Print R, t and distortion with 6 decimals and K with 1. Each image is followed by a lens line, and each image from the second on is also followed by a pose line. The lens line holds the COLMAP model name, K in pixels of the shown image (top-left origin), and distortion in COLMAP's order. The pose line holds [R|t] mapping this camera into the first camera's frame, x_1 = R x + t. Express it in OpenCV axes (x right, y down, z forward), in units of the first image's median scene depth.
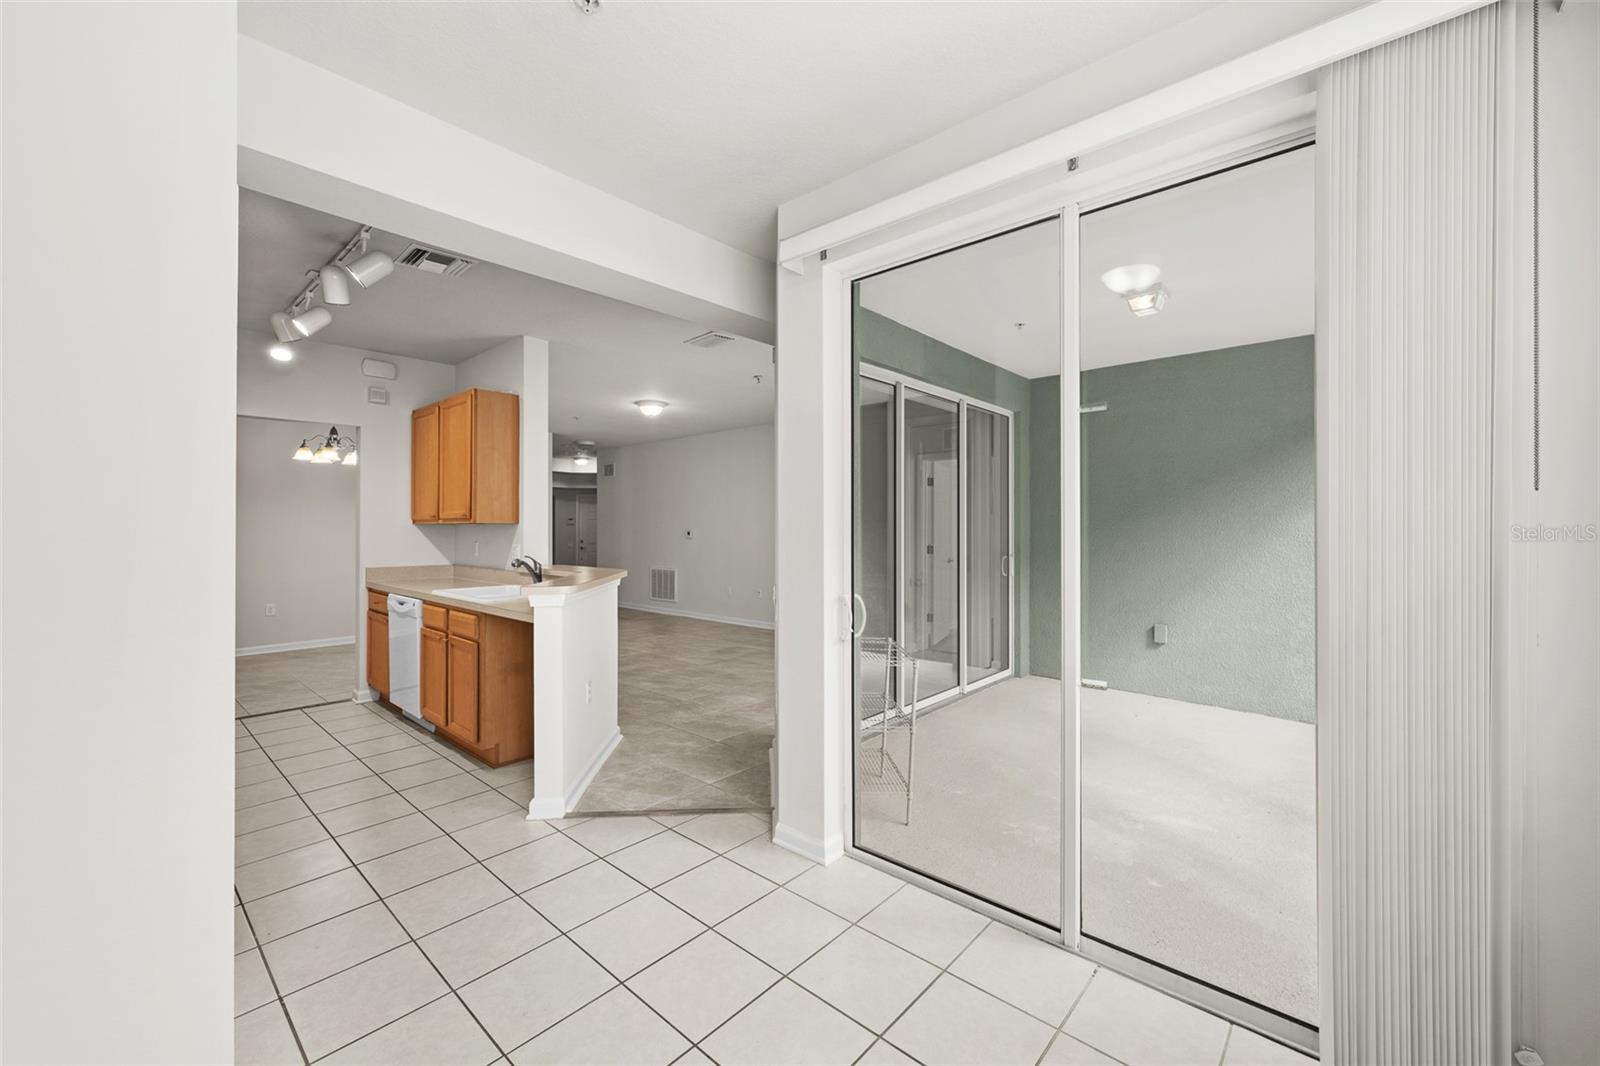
lens RADIAL K [[637.2, 0, 806.8], [0, 637.2, 525.5], [0, 0, 1]] dist [0.001304, 0.000052]
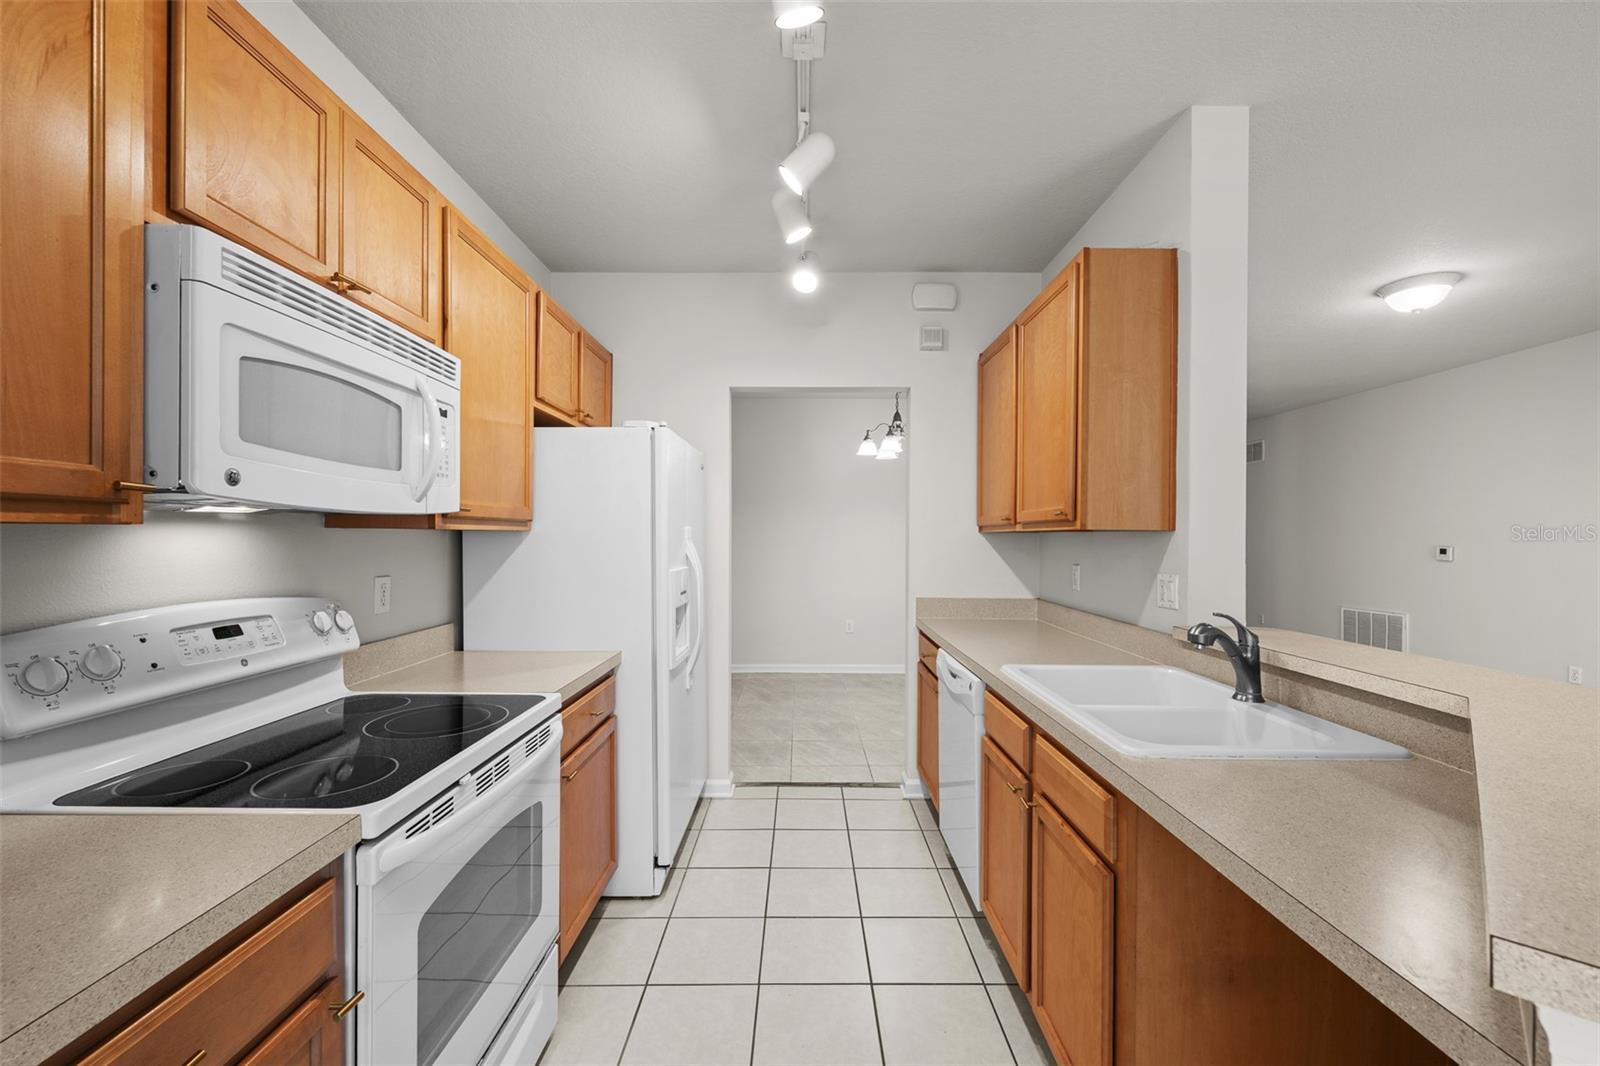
lens RADIAL K [[647.1, 0, 798.8], [0, 647.1, 541.0], [0, 0, 1]] dist [-0.000733, -0.000115]
pose [[0.659157, 0.008186, -0.751961, -0.273001], [-0.002530, 0.999959, 0.008668, 0.001285], [0.752001, -0.003811, 0.659151, 0.477971]]
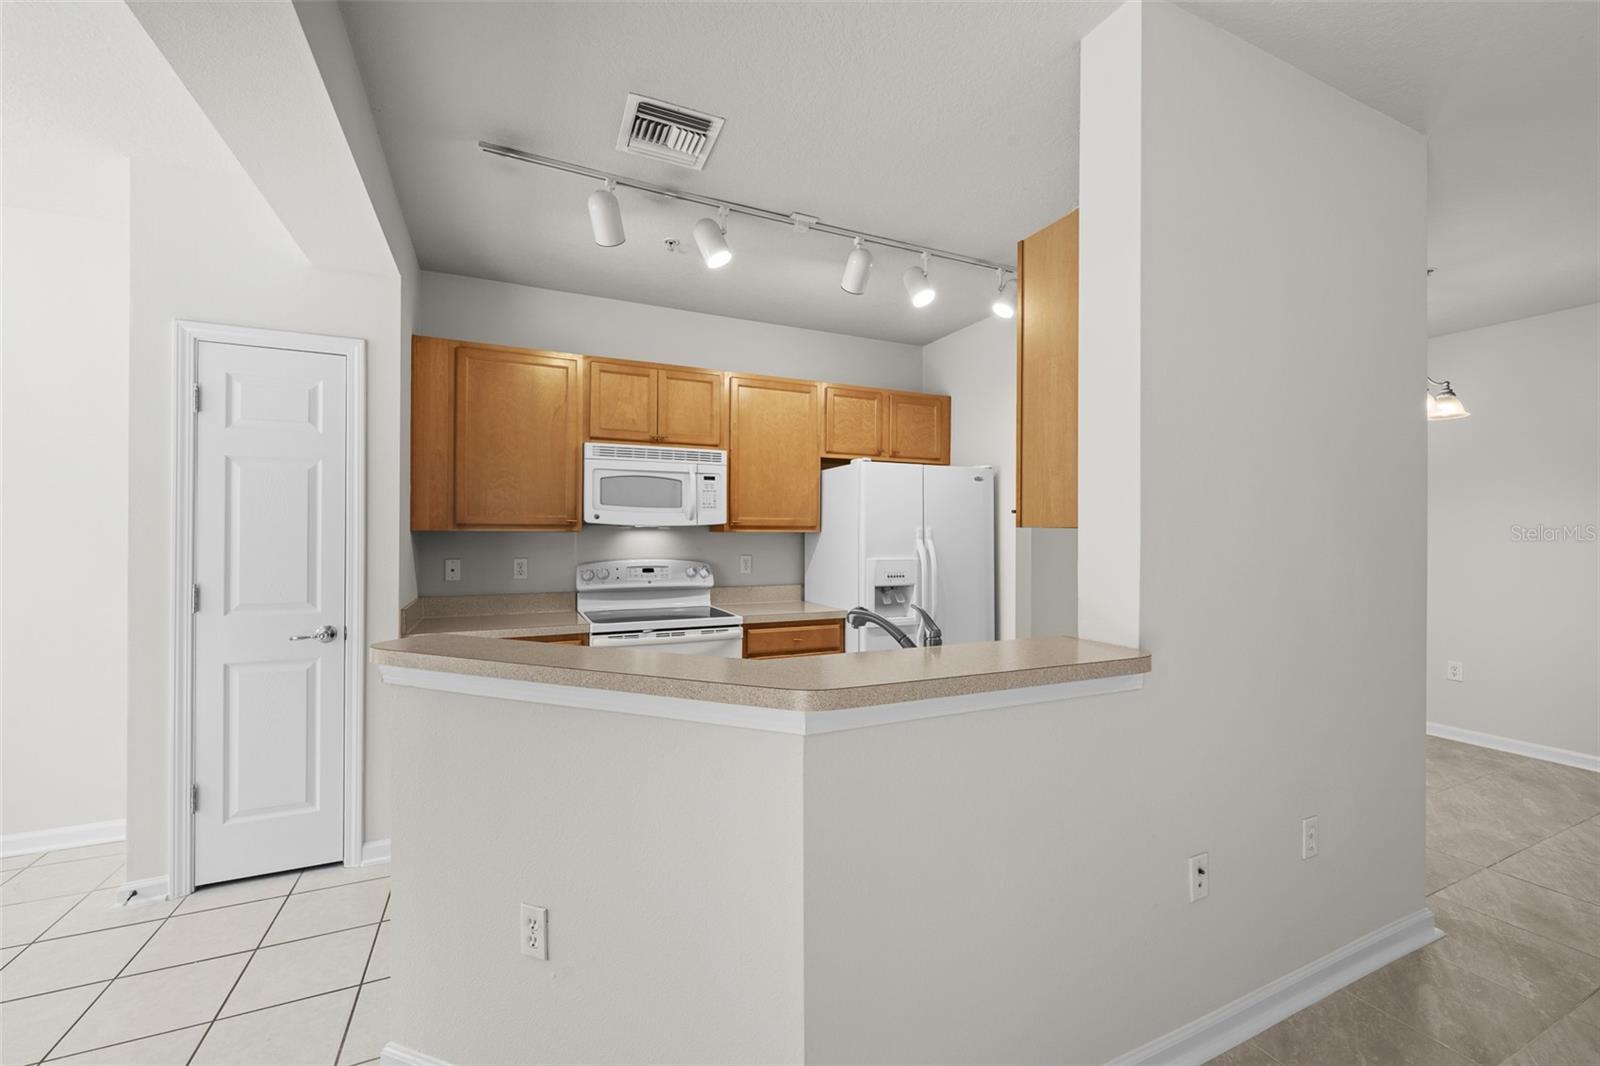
lens RADIAL K [[639.5, 0, 797.0], [0, 639.5, 536.9], [0, 0, 1]] dist [0.001891, 0.000000]
pose [[-0.405102, 0.000601, -0.914271, -0.013872], [-0.001320, 0.999998, 0.001242, 0.002942], [0.914270, 0.001710, -0.405101, 0.967731]]
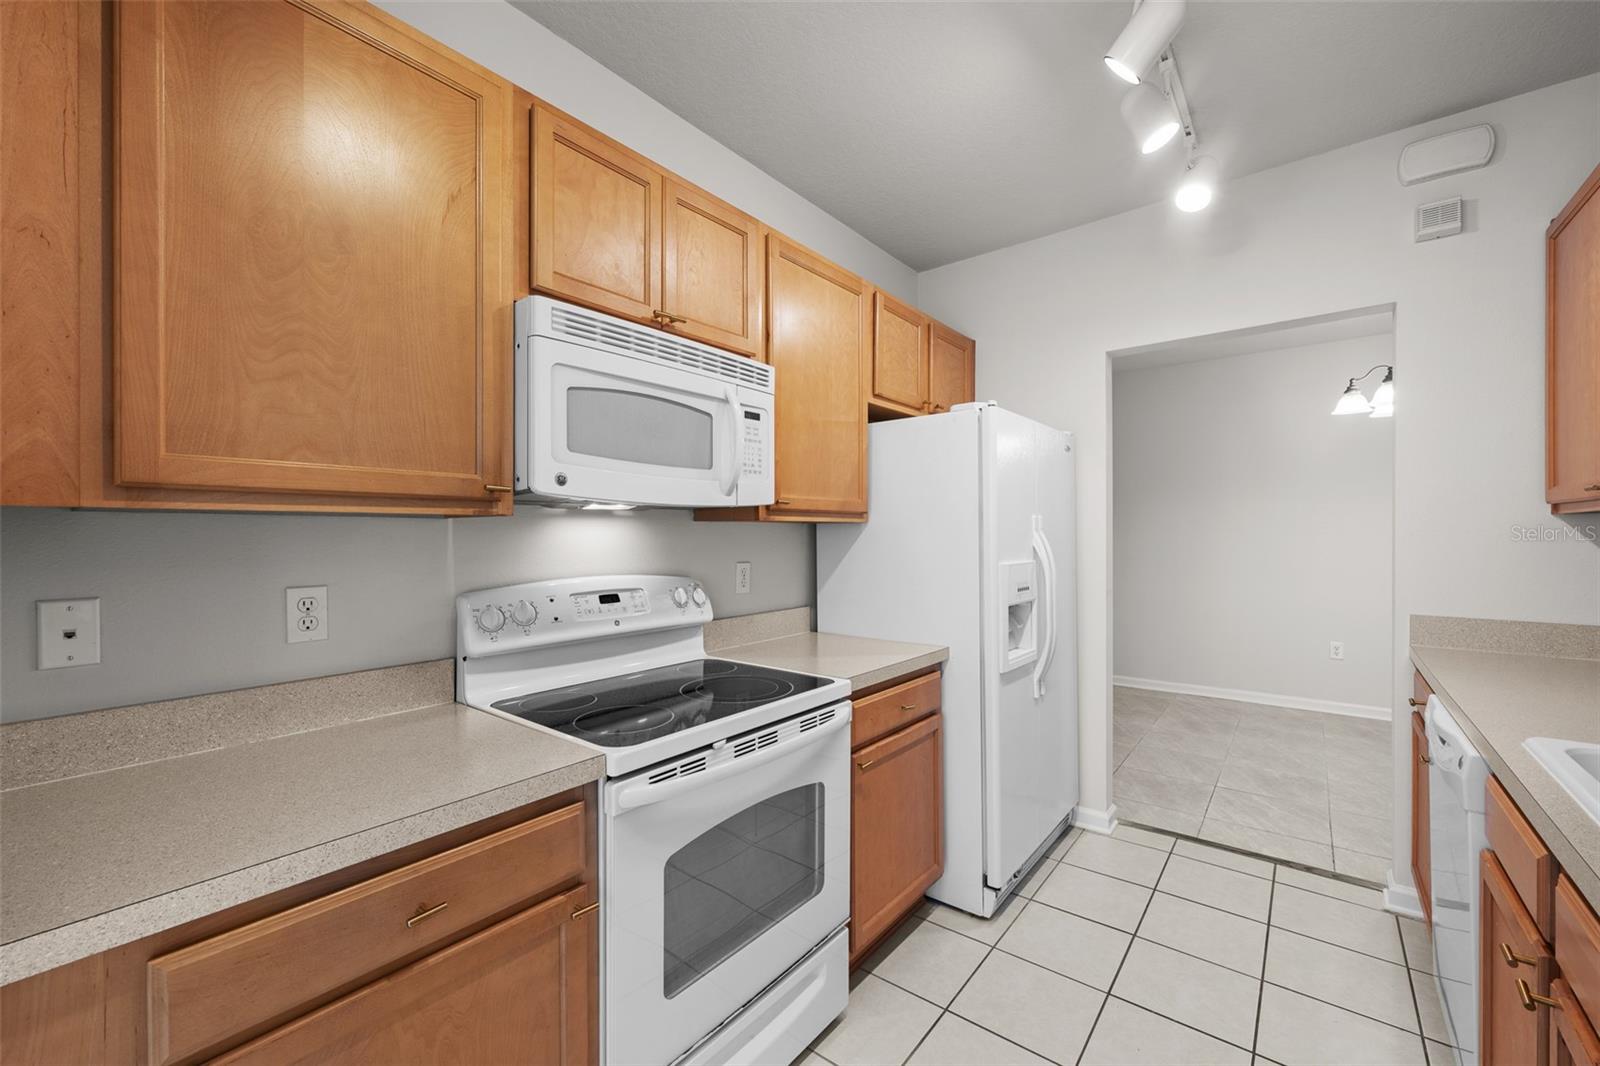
lens RADIAL K [[639.5, 0, 797.0], [0, 639.5, 536.9], [0, 0, 1]] dist [0.001891, 0.000000]
pose [[0.045272, 0.003342, -0.998969, -0.273044], [0.006533, 0.999972, 0.003641, 0.007633], [0.998953, -0.006691, 0.045249, 0.572903]]
